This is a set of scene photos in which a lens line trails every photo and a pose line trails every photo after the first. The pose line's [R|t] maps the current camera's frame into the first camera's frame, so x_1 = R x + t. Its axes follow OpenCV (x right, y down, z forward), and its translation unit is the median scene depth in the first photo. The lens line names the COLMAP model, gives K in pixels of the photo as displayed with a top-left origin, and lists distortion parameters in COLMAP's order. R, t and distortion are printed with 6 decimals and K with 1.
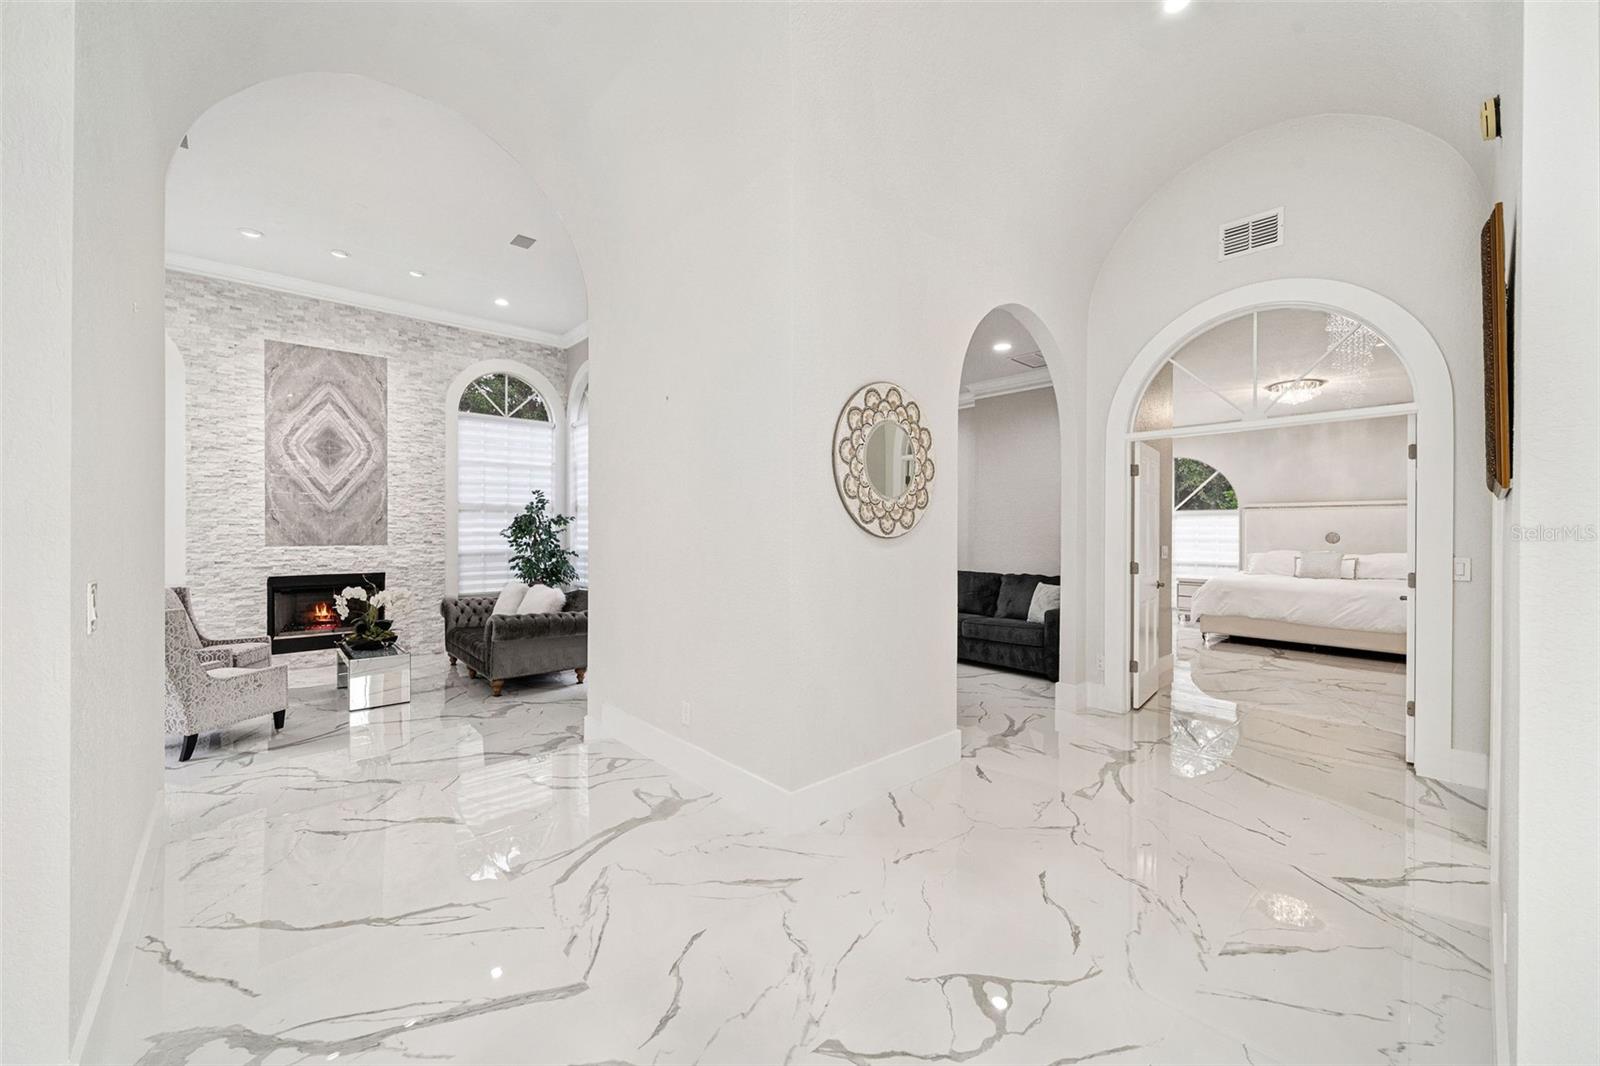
lens RADIAL K [[620.0, 0, 796.4], [0, 620.0, 528.8], [0, 0, 1]] dist [-0.000927, -0.000063]
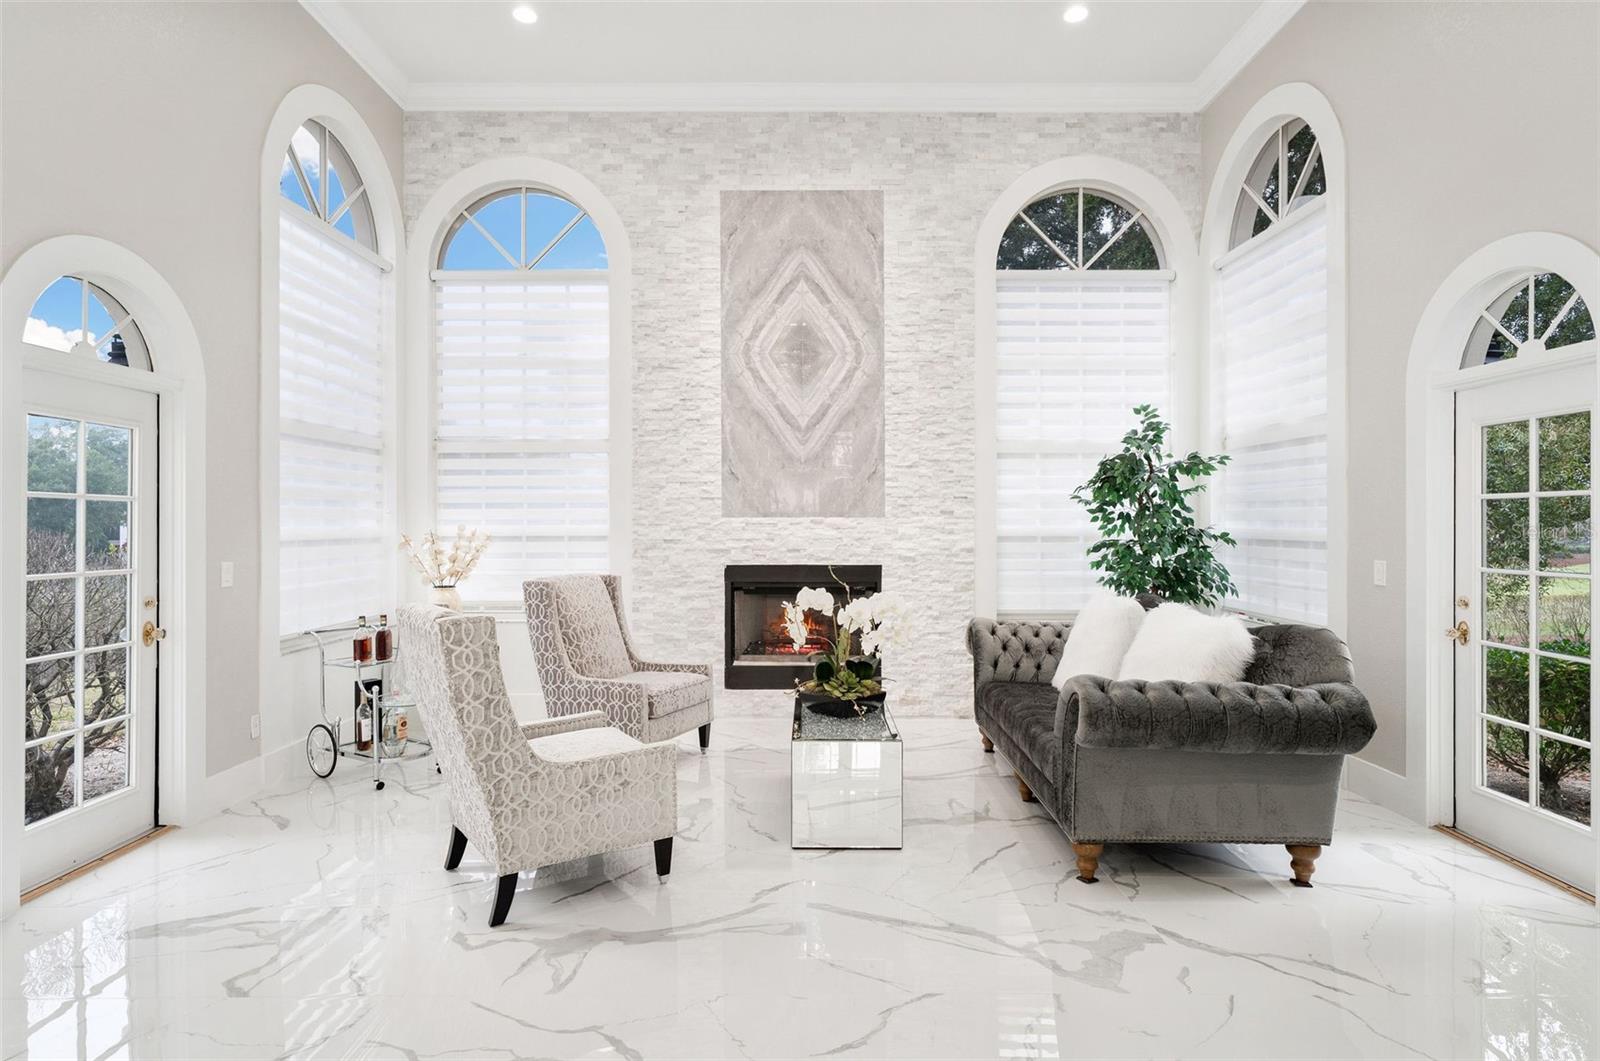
lens RADIAL K [[831.7, 0, 800.0], [0, 831.7, 530.5], [0, 0, 1]] dist [-0.015407, 0.000308]
pose [[0.745252, 0.002905, -0.666777, -0.219908], [0.003477, 0.999960, 0.008243, 0.033627], [0.666774, -0.008461, 0.745212, 0.399421]]
